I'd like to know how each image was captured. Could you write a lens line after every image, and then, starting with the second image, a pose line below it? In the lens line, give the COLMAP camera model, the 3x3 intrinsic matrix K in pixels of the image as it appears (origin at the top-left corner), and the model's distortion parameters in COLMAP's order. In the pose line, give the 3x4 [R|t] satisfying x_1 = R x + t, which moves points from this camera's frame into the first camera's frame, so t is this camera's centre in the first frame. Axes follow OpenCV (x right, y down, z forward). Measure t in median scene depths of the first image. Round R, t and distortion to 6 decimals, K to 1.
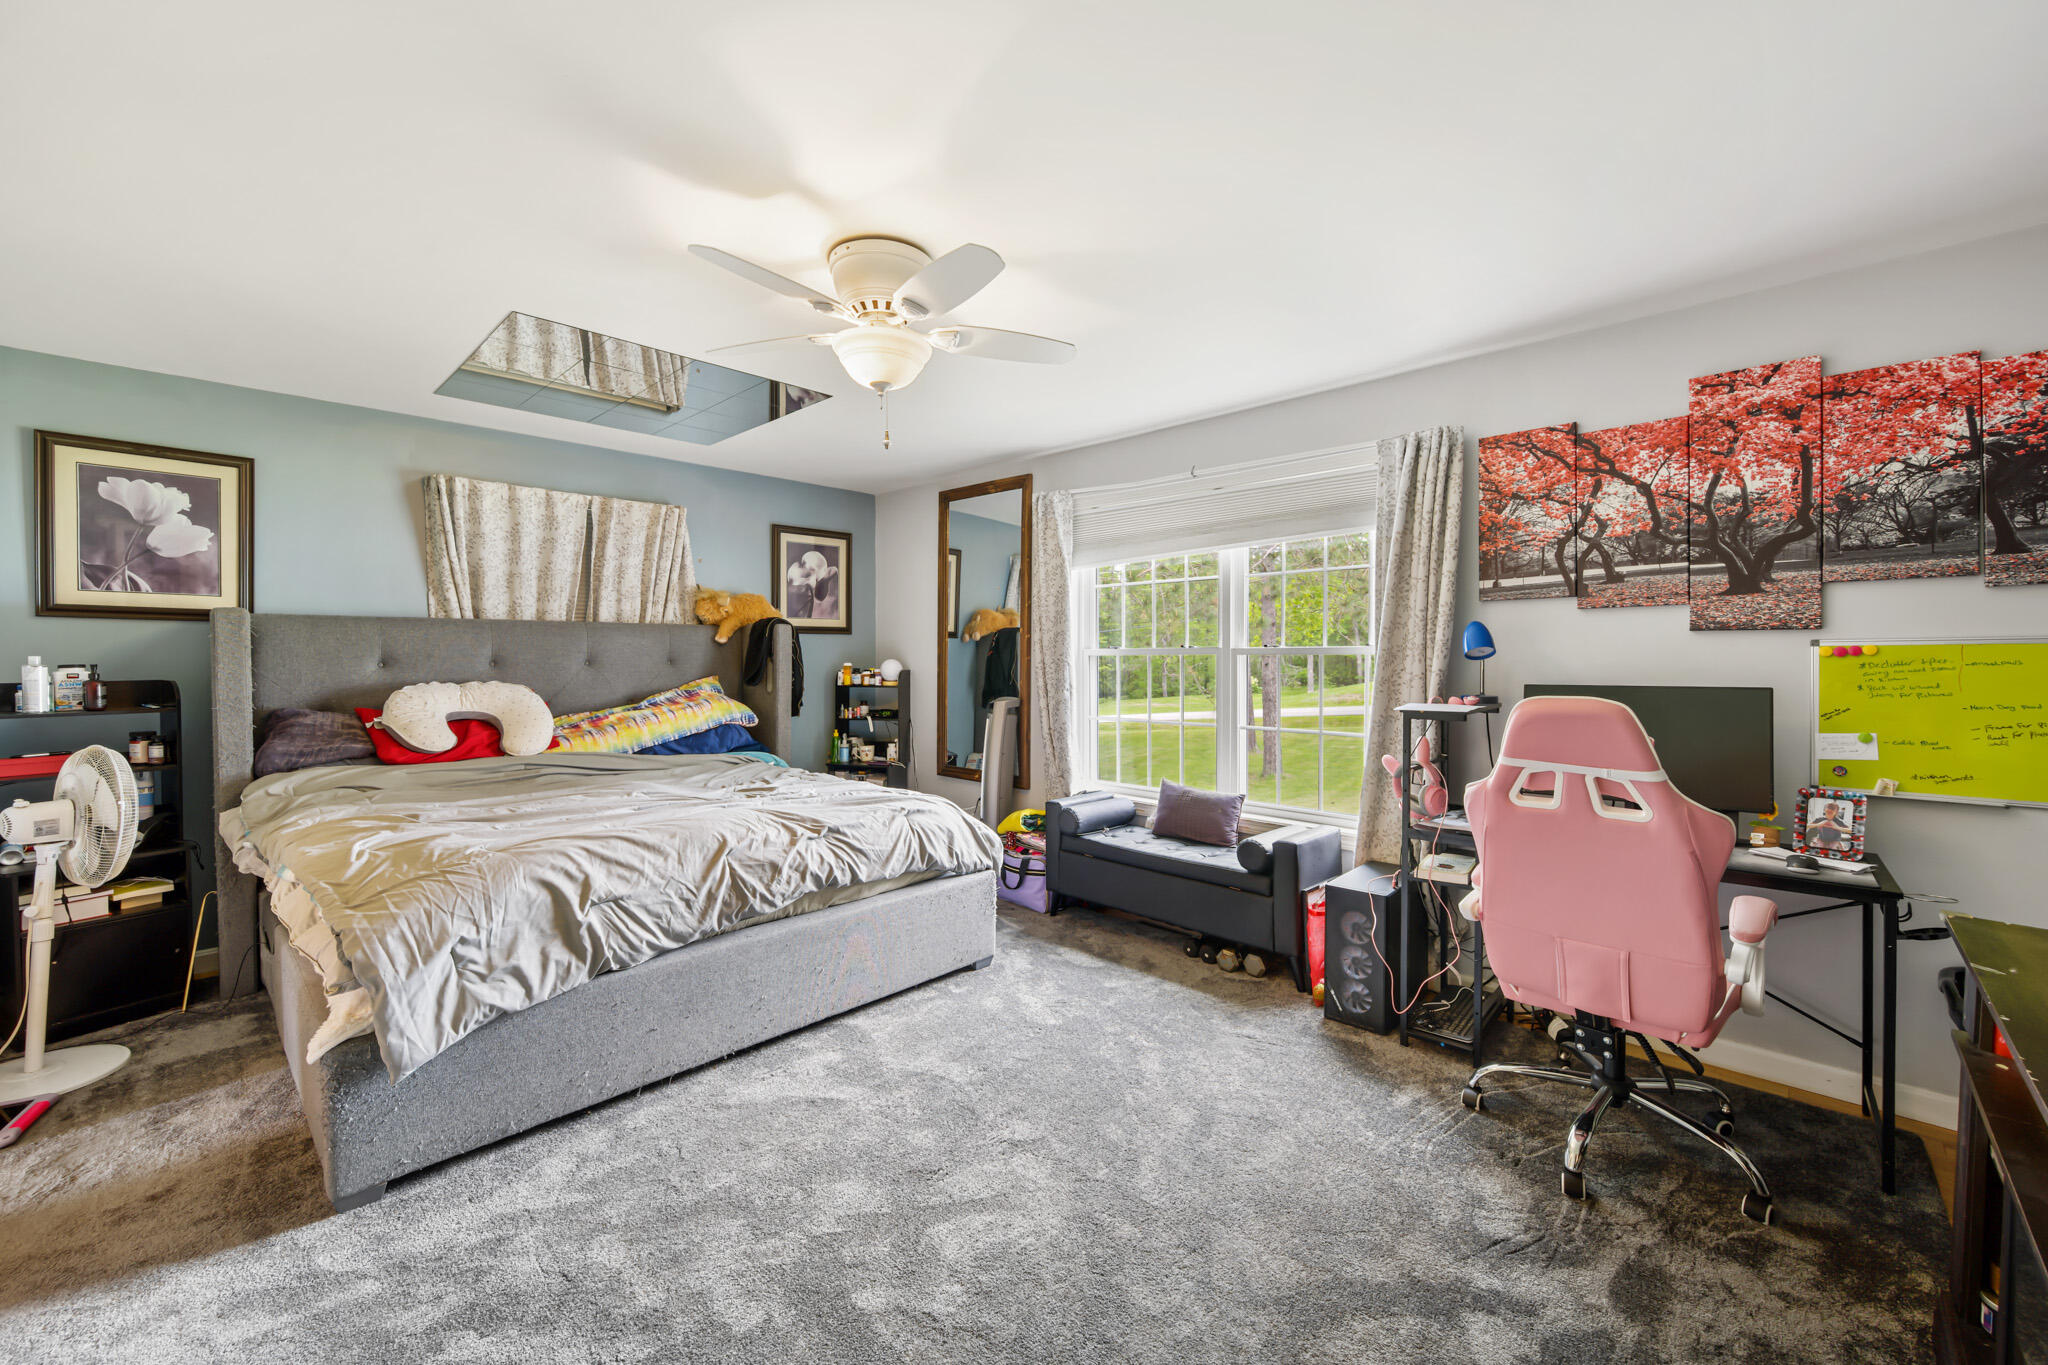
lens RADIAL K [[807.9, 0, 1021.2], [0, 807.9, 659.9], [0, 0, 1]] dist [-0.000523, -0.000101]
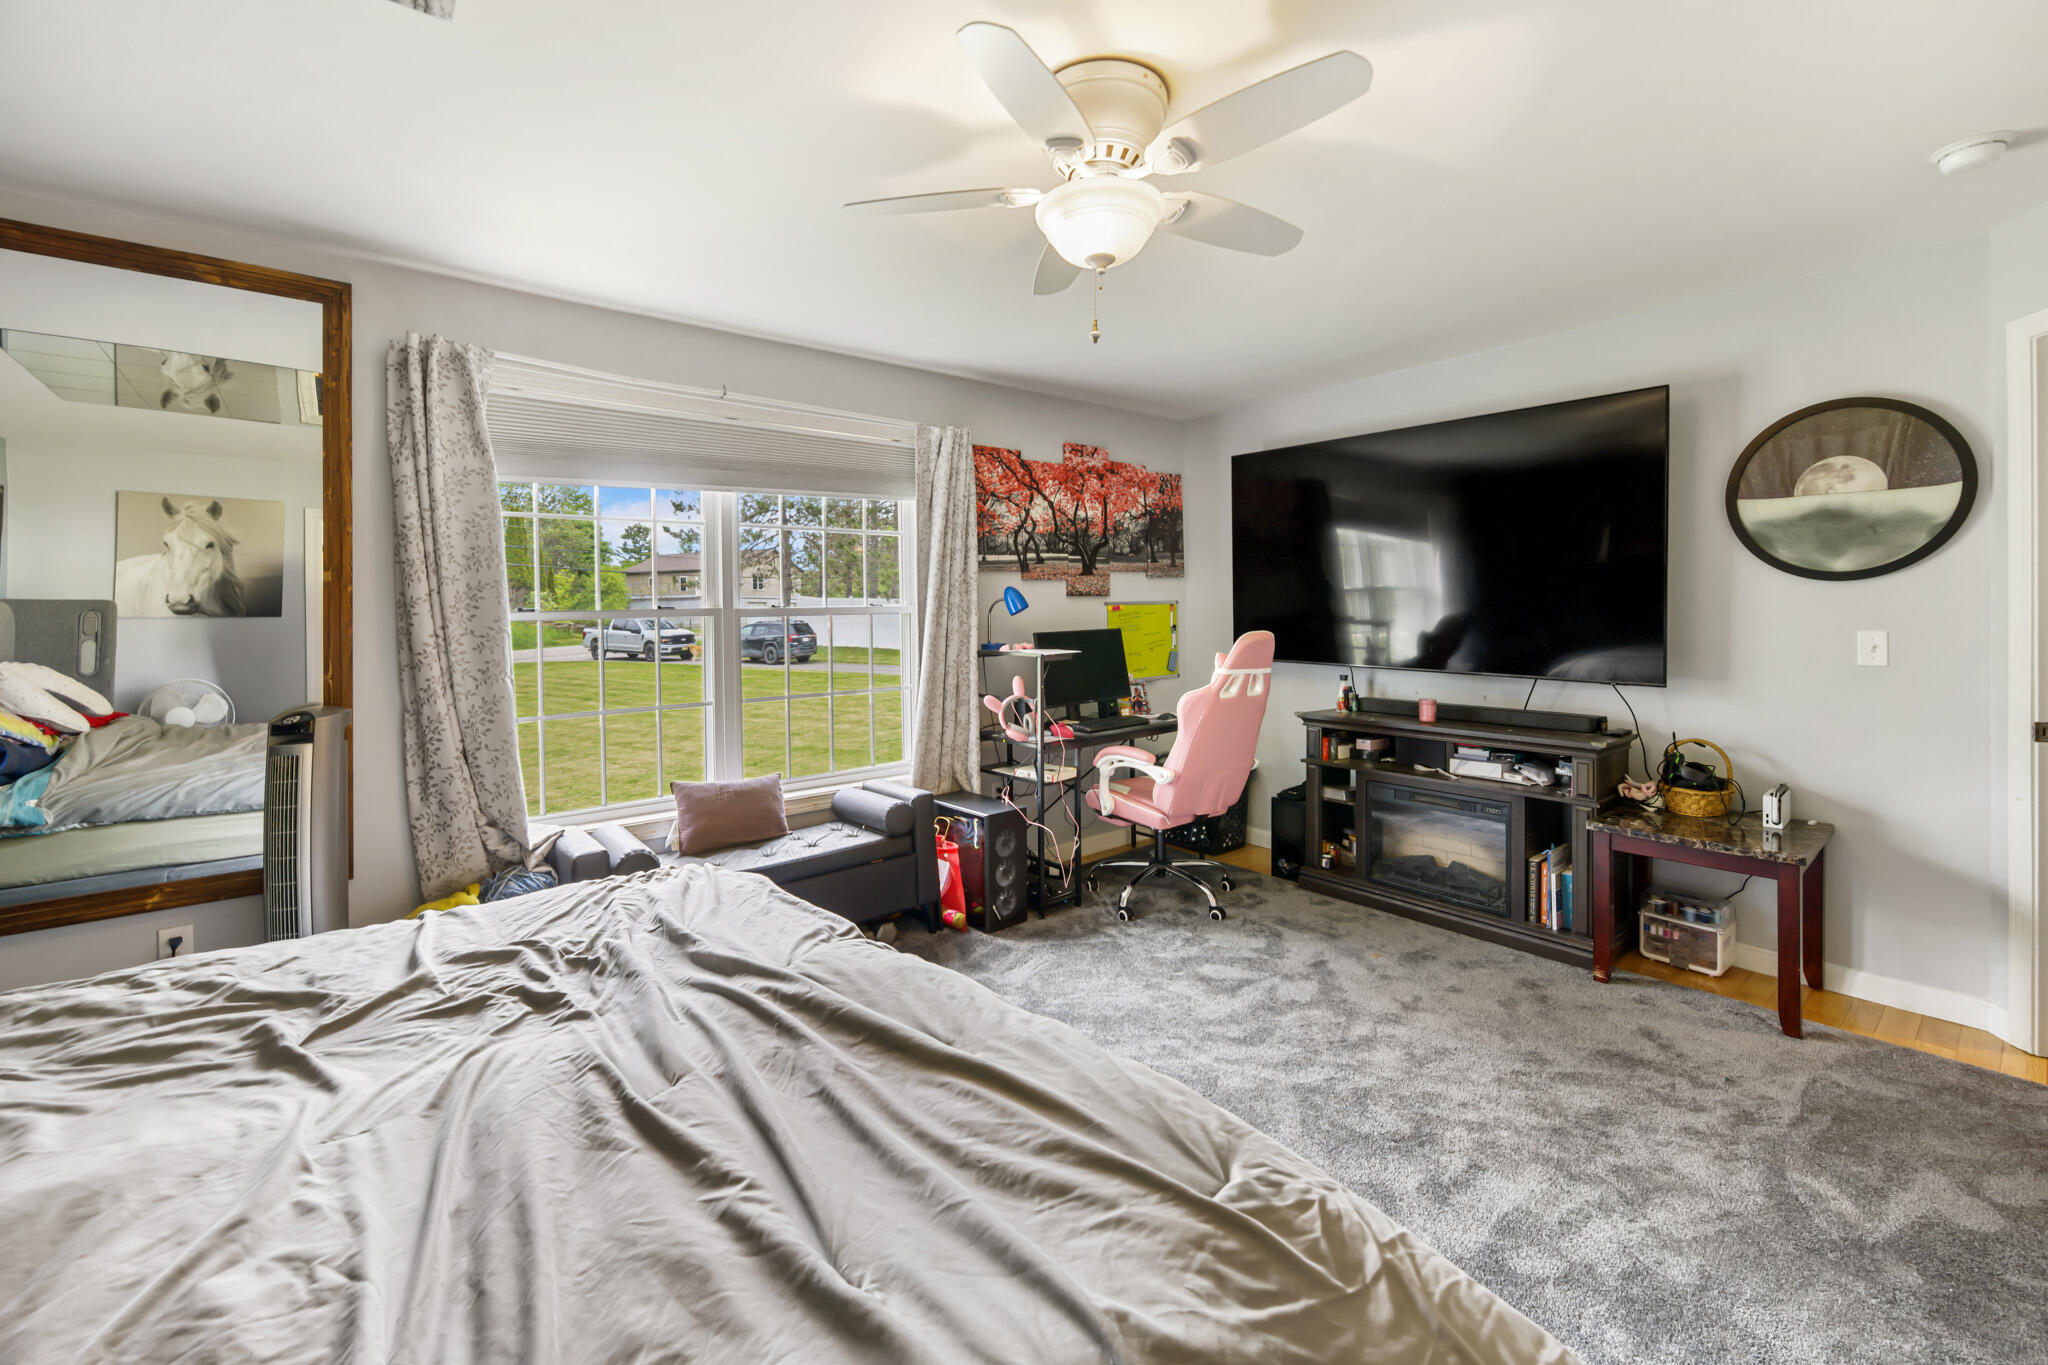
lens RADIAL K [[829.9, 0, 1027.1], [0, 829.9, 615.7], [0, 0, 1]] dist [-0.000342, 0.000035]
pose [[0.123463, -0.011958, 0.992277, -0.714412], [0.019960, 0.999755, 0.009565, -0.012000], [-0.992148, 0.018625, 0.123671, 0.735430]]
